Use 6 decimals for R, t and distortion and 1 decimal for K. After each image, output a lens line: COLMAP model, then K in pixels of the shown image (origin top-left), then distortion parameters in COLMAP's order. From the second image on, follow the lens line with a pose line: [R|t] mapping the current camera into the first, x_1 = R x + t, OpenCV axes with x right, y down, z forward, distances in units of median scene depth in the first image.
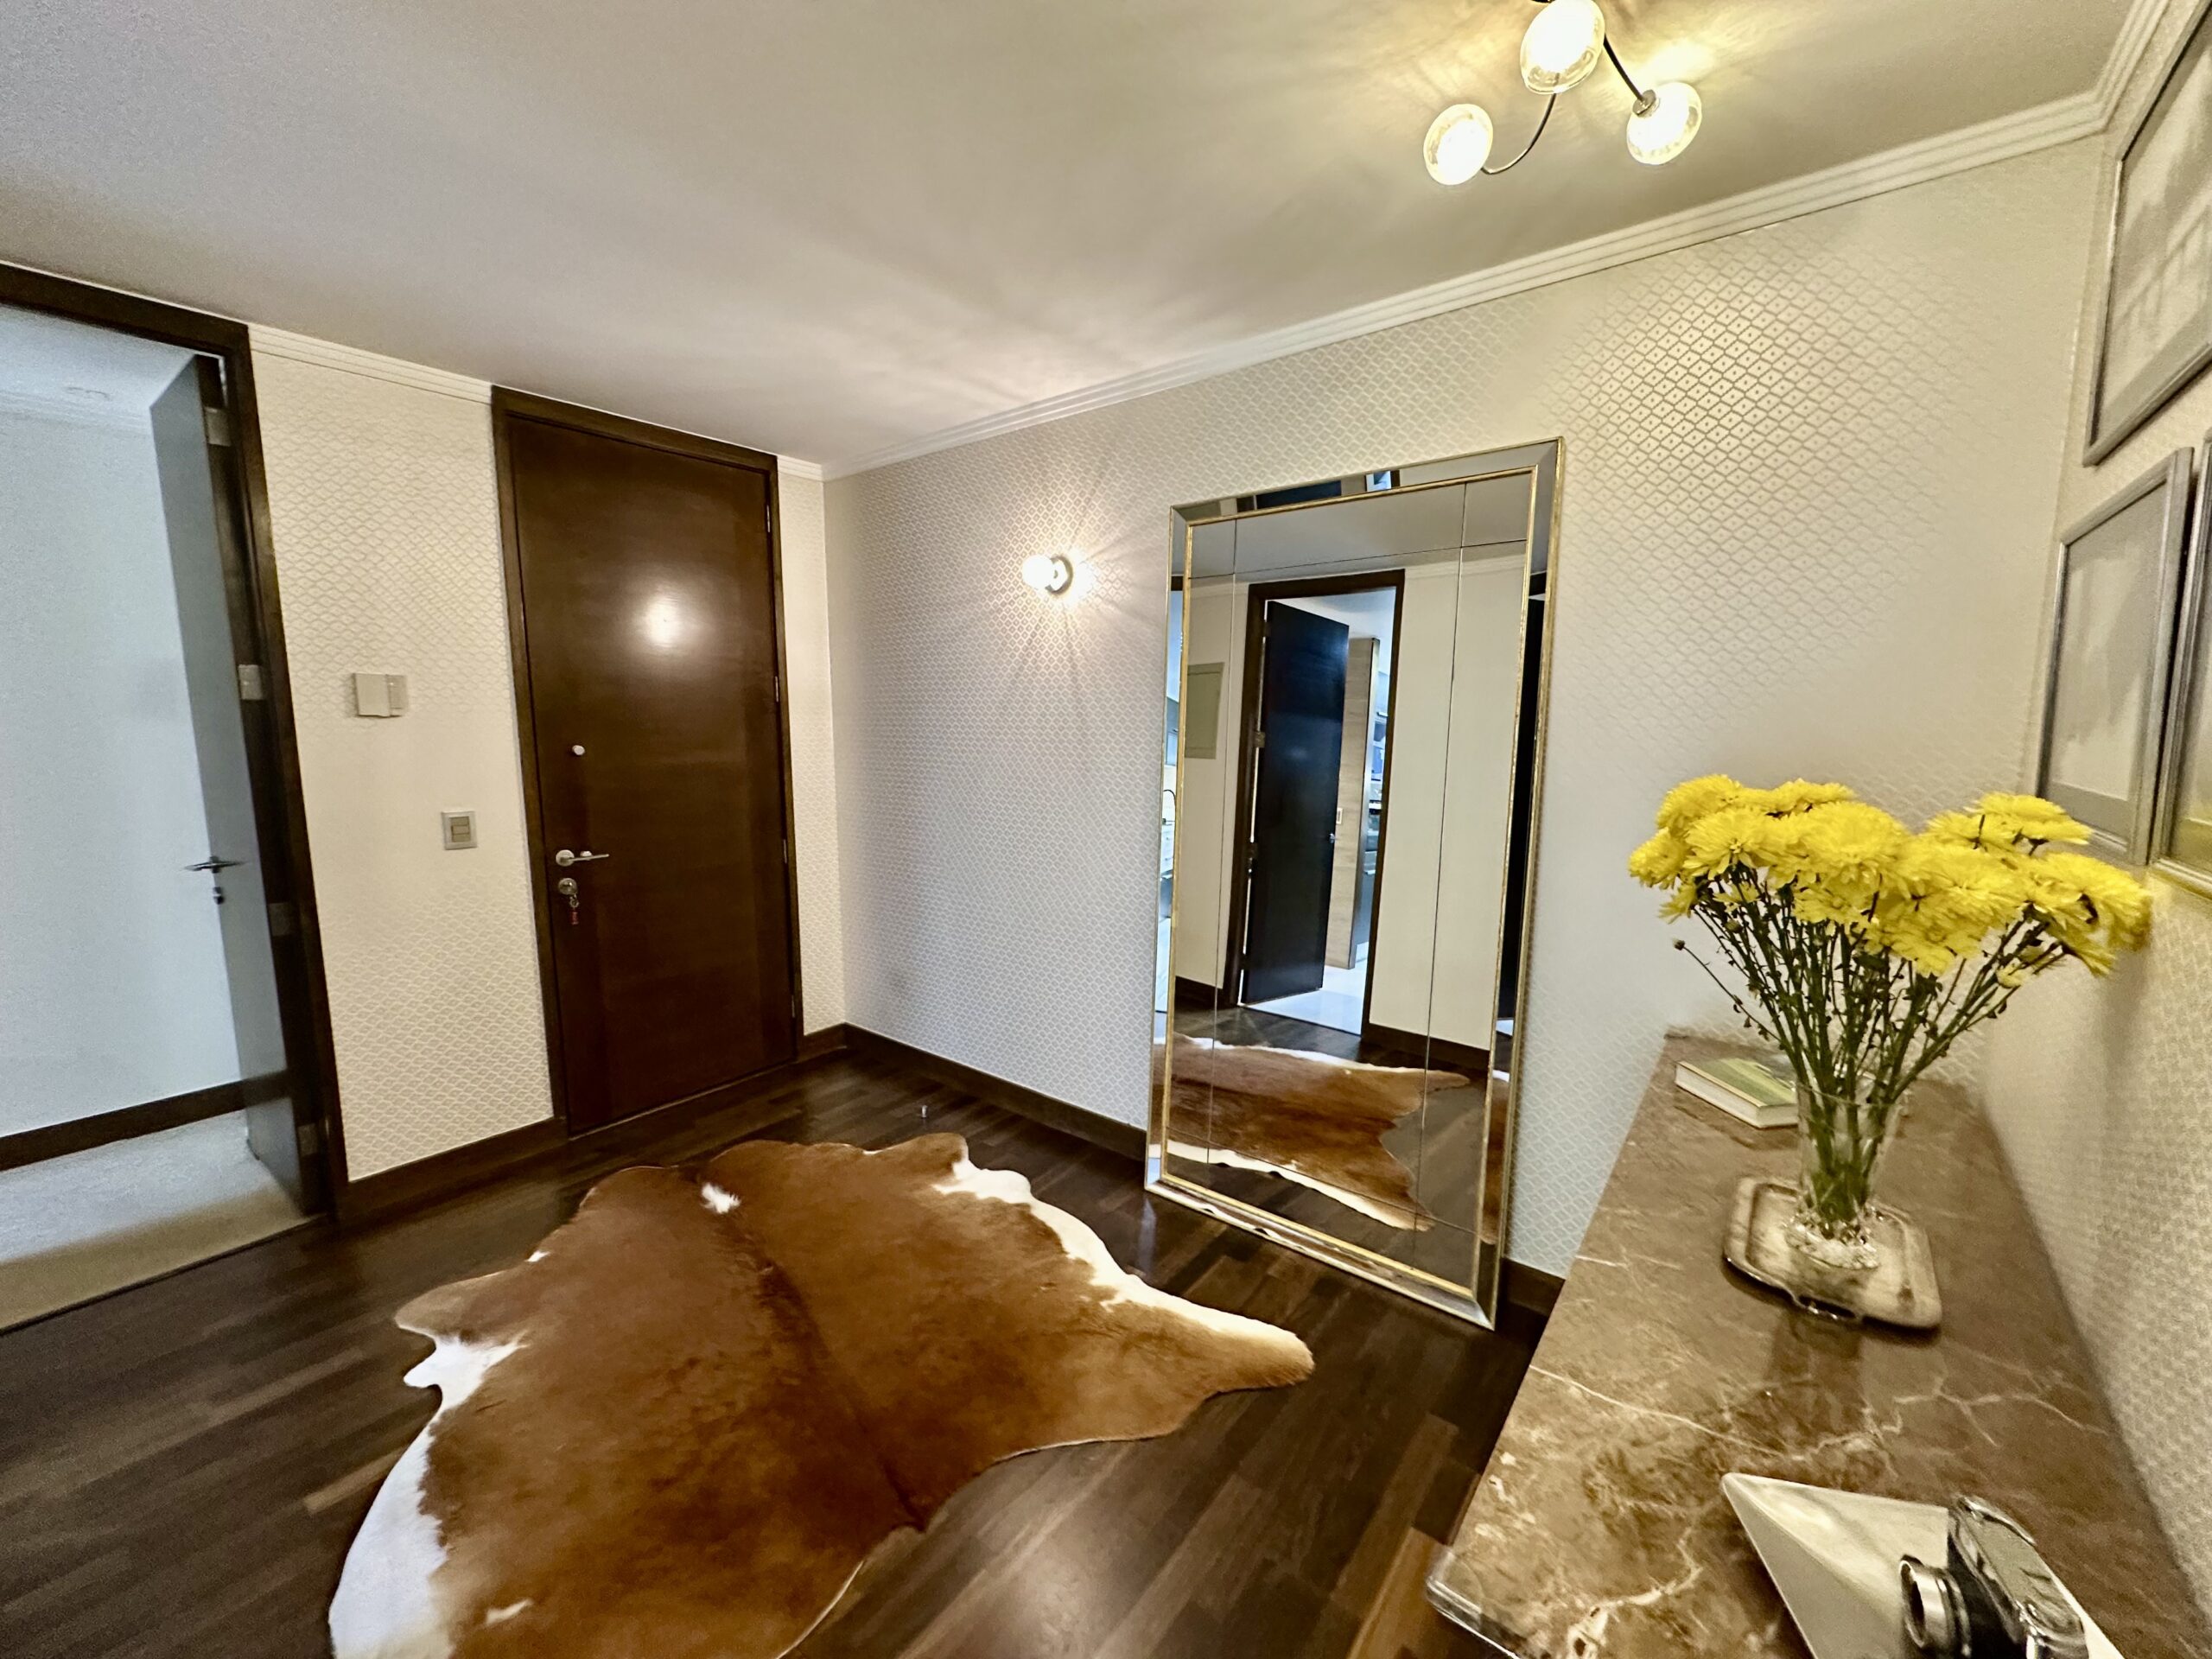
lens RADIAL K [[884.9, 0, 1110.9], [0, 884.9, 833.3], [0, 0, 1]] dist [-0.002034, 0.000991]
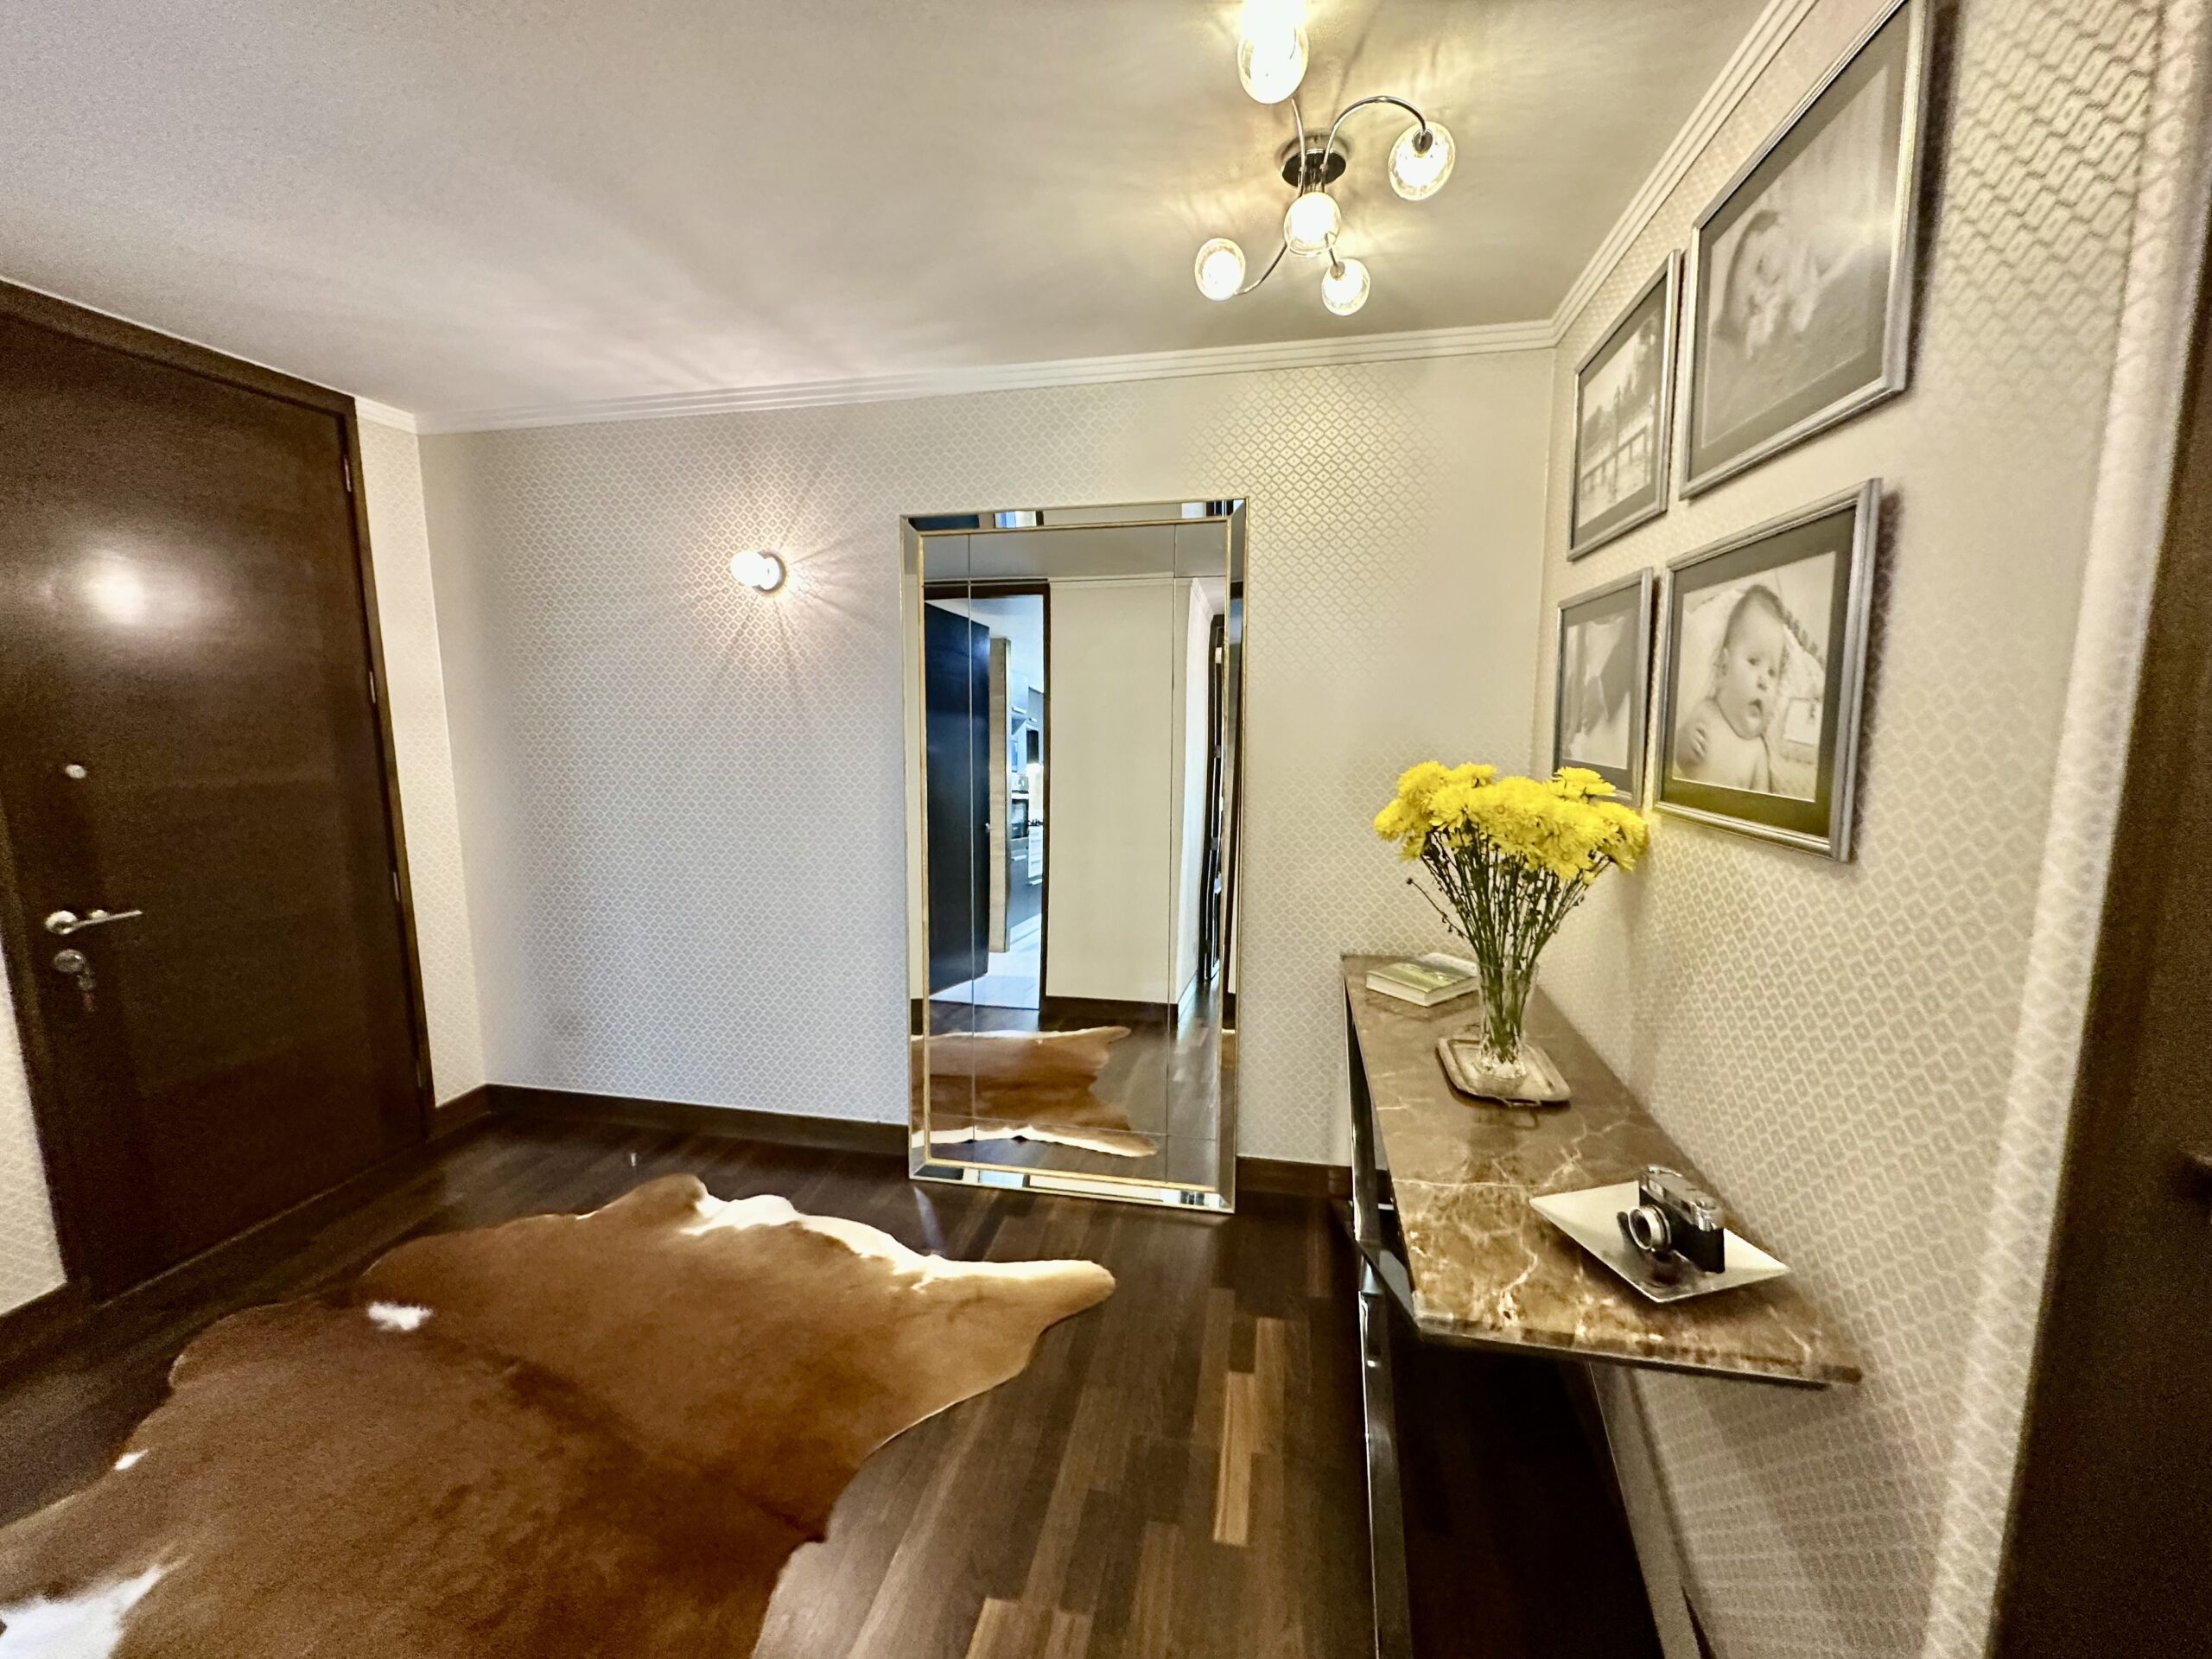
lens RADIAL K [[884.9, 0, 1110.9], [0, 884.9, 833.8], [0, 0, 1]] dist [-0.002034, 0.000991]
pose [[0.892115, -0.067770, 0.446696, -0.202630], [0.064475, 0.997664, 0.022594, -0.006416], [-0.447184, 0.008644, 0.894400, -0.030032]]
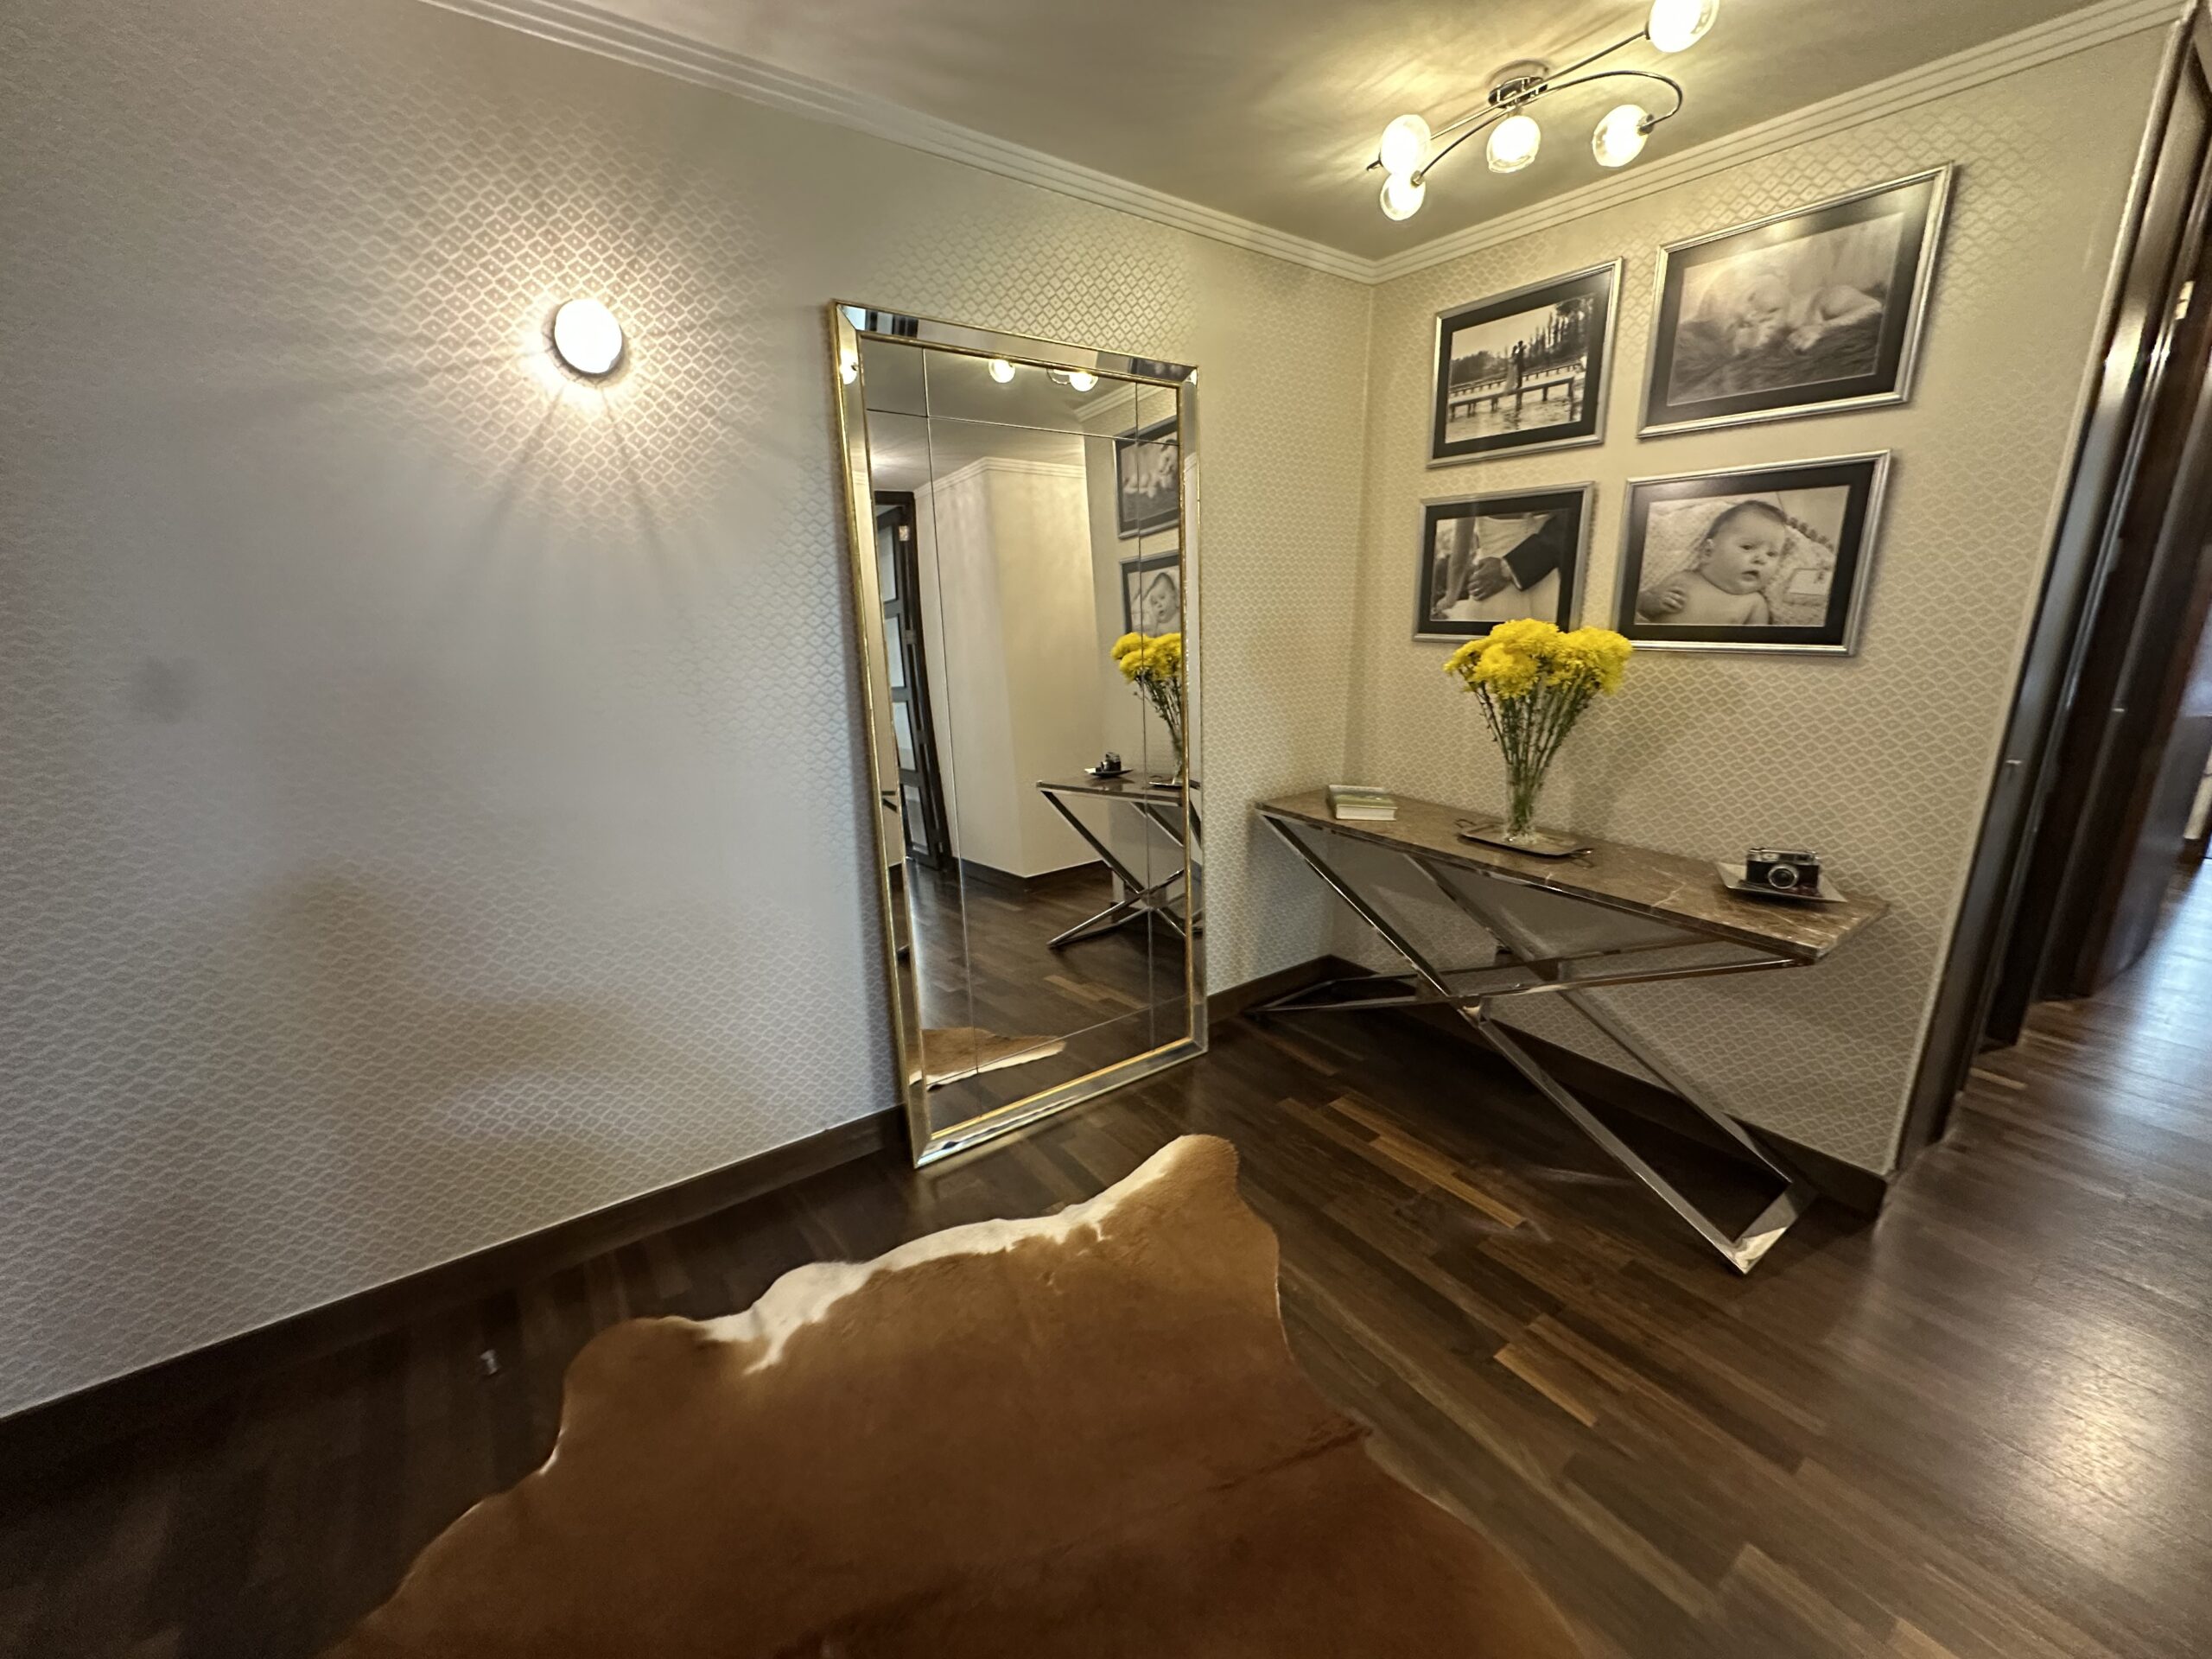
lens RADIAL K [[884.9, 0, 1117.9], [0, 884.9, 830.8], [0, 0, 1]] dist [-0.002034, 0.000991]
pose [[0.271229, -0.251959, 0.928952, -0.670031], [0.135079, 0.965543, 0.222444, -0.076629], [-0.952989, 0.065149, 0.295918, 0.597691]]
